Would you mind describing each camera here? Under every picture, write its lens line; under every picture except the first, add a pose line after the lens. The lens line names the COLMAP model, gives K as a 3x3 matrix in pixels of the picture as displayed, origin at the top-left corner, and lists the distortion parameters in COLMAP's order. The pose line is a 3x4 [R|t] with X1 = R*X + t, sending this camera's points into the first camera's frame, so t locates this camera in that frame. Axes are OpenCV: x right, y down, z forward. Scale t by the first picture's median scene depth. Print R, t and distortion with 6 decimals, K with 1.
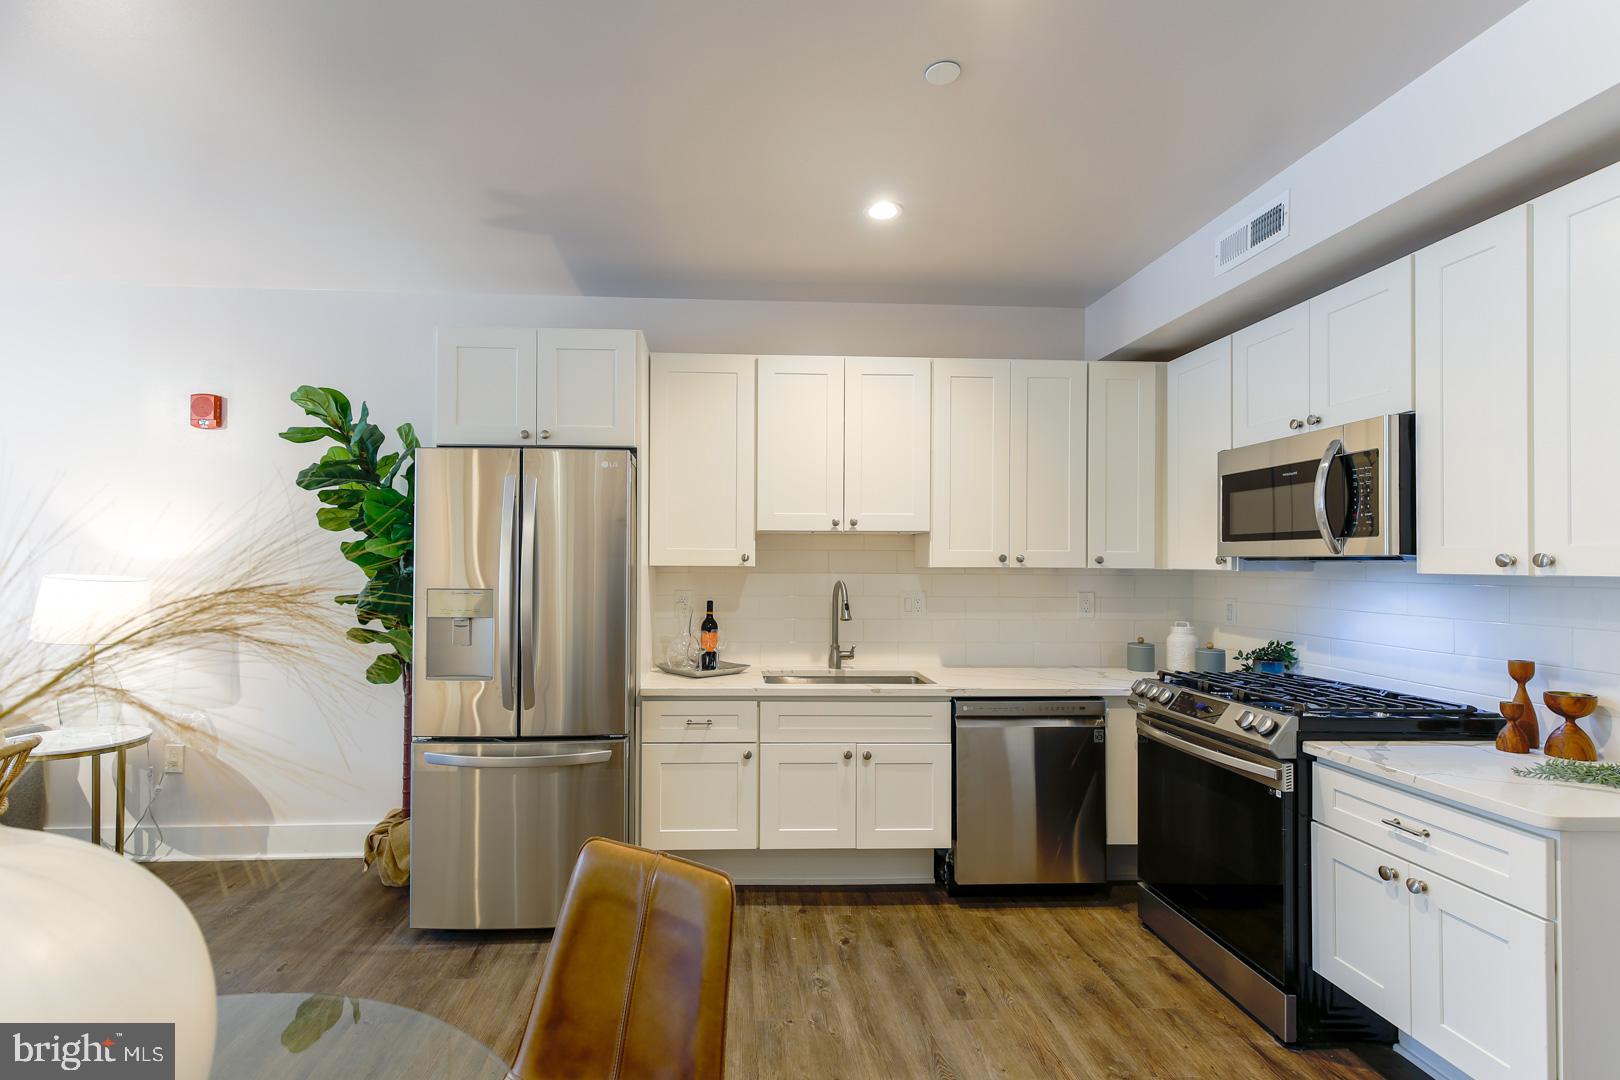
lens RADIAL K [[790.8, 0, 761.0], [0, 790.8, 550.7], [0, 0, 1]] dist [0.001740, -0.000269]
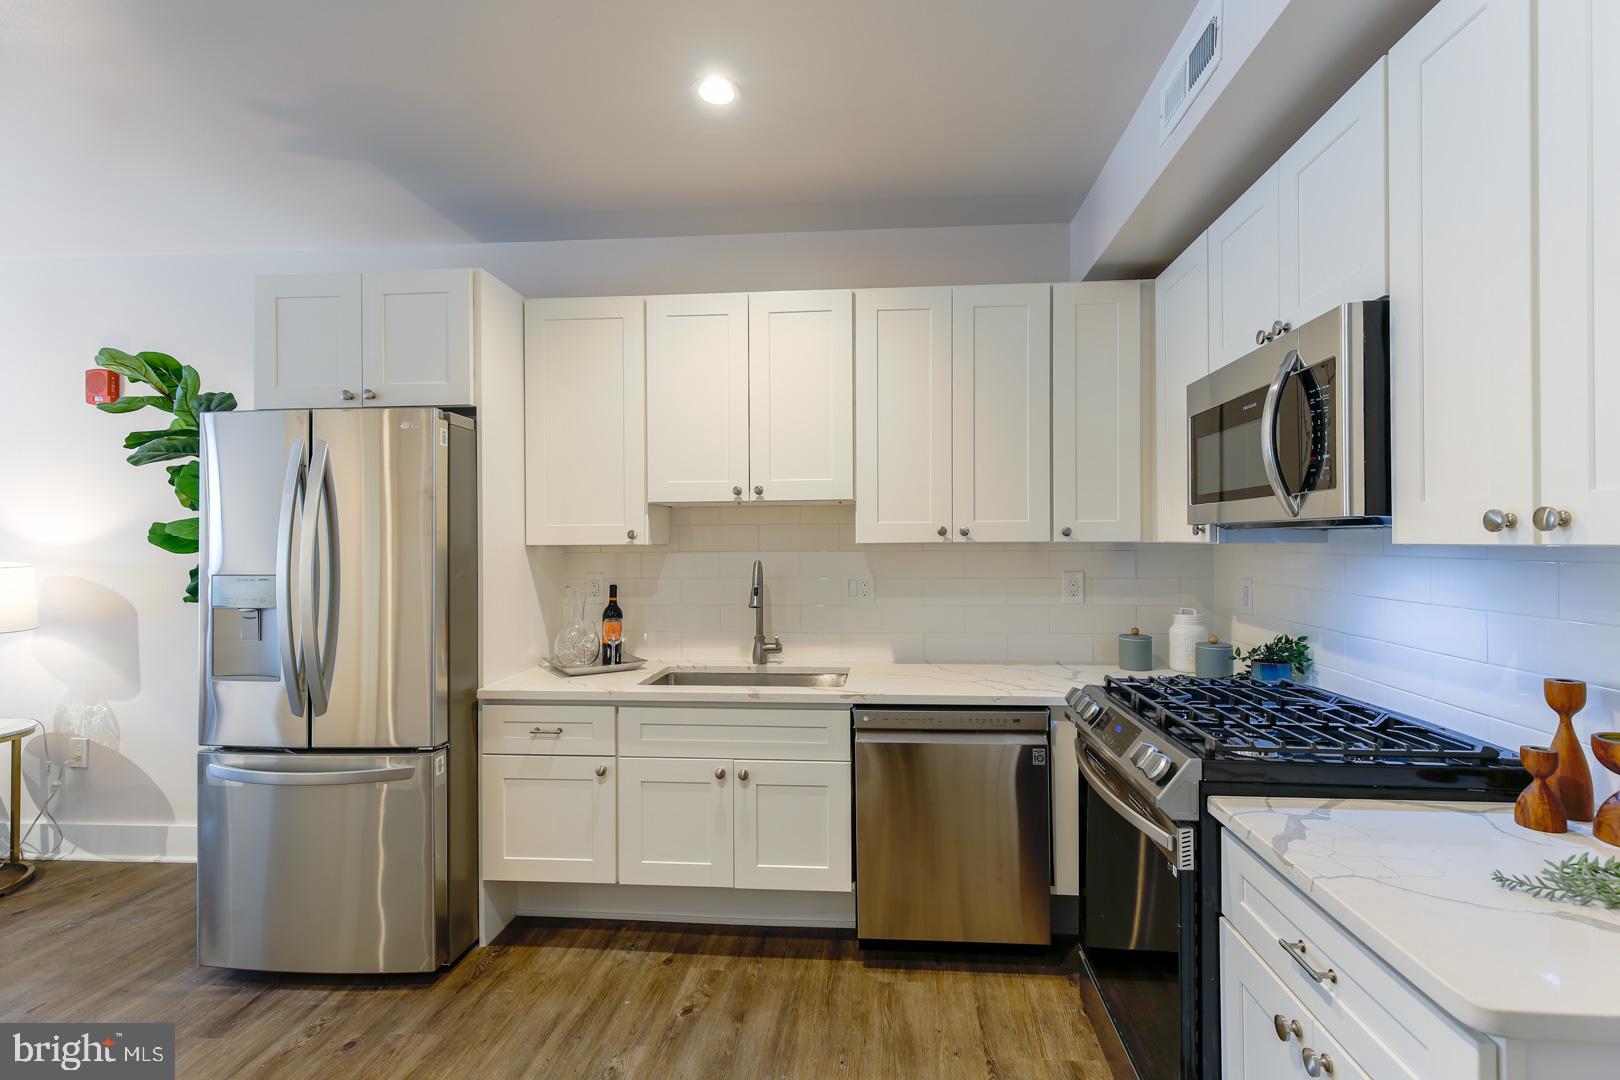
lens RADIAL K [[761.3, 0, 846.0], [0, 761.3, 537.6], [0, 0, 1]] dist [0.000953, -0.000448]
pose [[0.992313, -0.012235, -0.123148, 0.337243], [0.013448, 0.999869, 0.009025, 0.008737], [0.123022, -0.010612, 0.992347, 0.236868]]
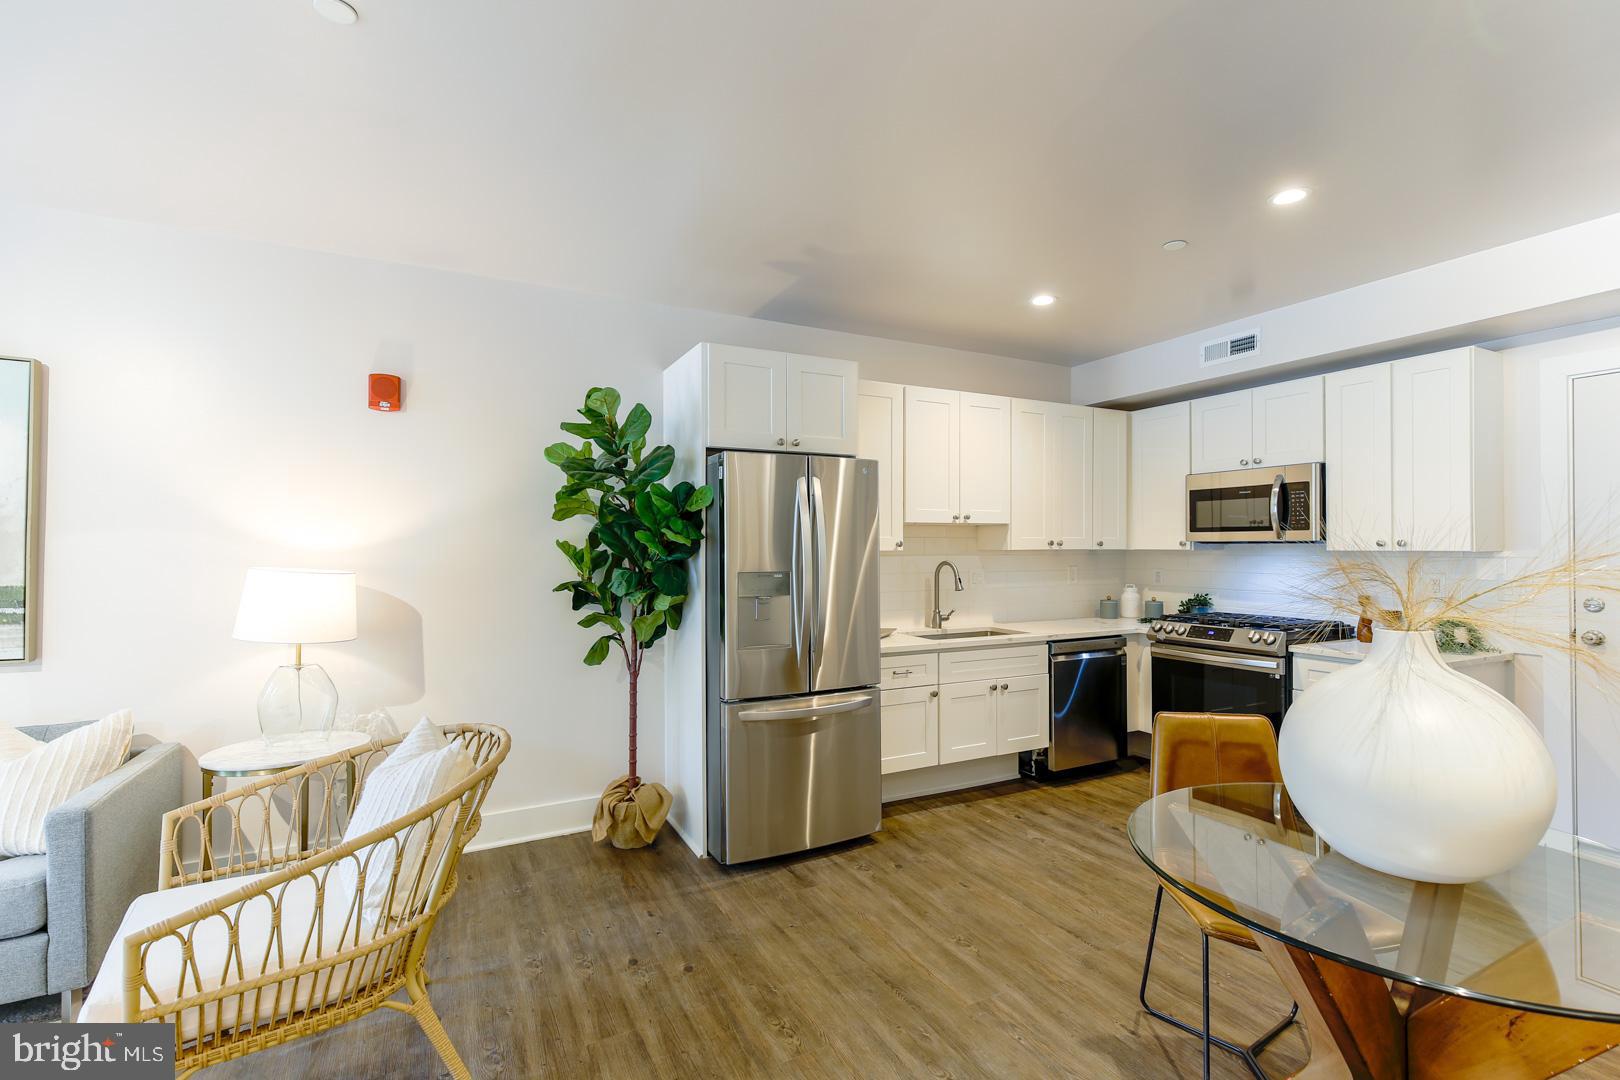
lens RADIAL K [[772.5, 0, 836.6], [0, 772.5, 540.4], [0, 0, 1]] dist [0.000972, 0.000101]
pose [[0.896301, -0.004230, 0.443425, -0.723485], [0.001038, 0.999972, 0.007440, -0.006631], [-0.443444, -0.006209, 0.896280, -0.076108]]
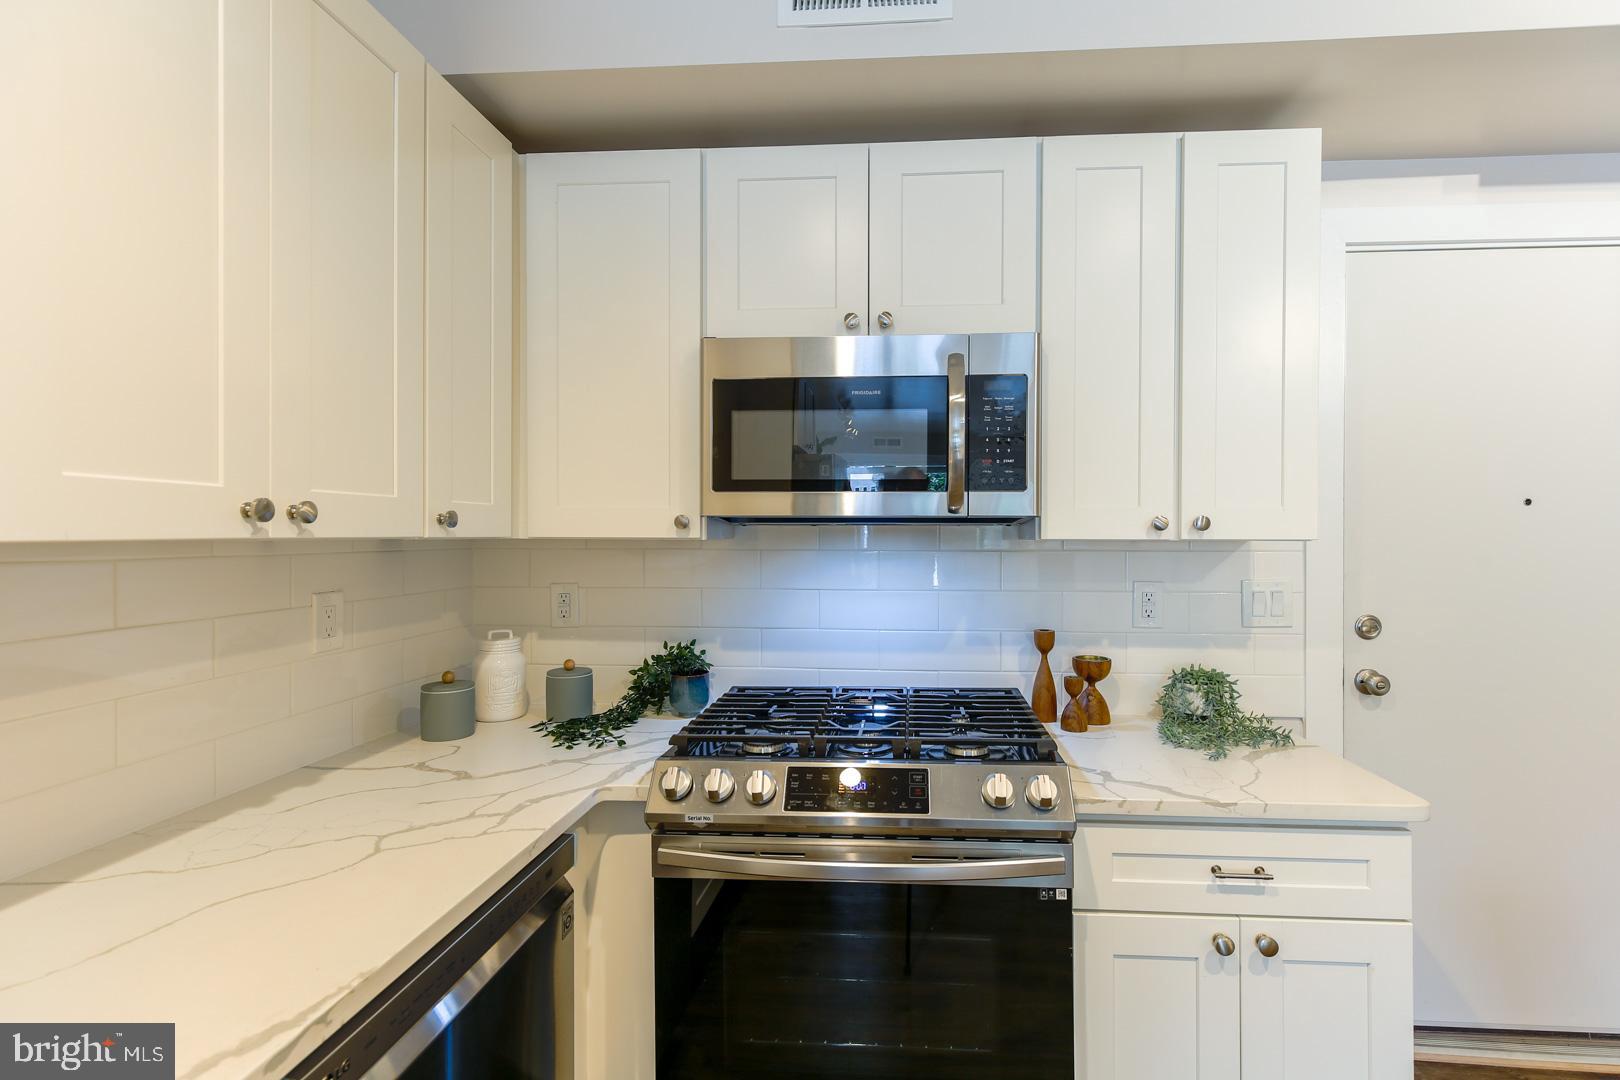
lens RADIAL K [[746.8, 0, 856.0], [0, 746.8, 536.0], [0, 0, 1]] dist [0.002728, 0.000146]
pose [[0.118430, -0.009432, 0.992918, 0.037379], [-0.015473, 0.999816, 0.011343, 0.014324], [-0.992842, -0.016707, 0.118263, 0.805131]]
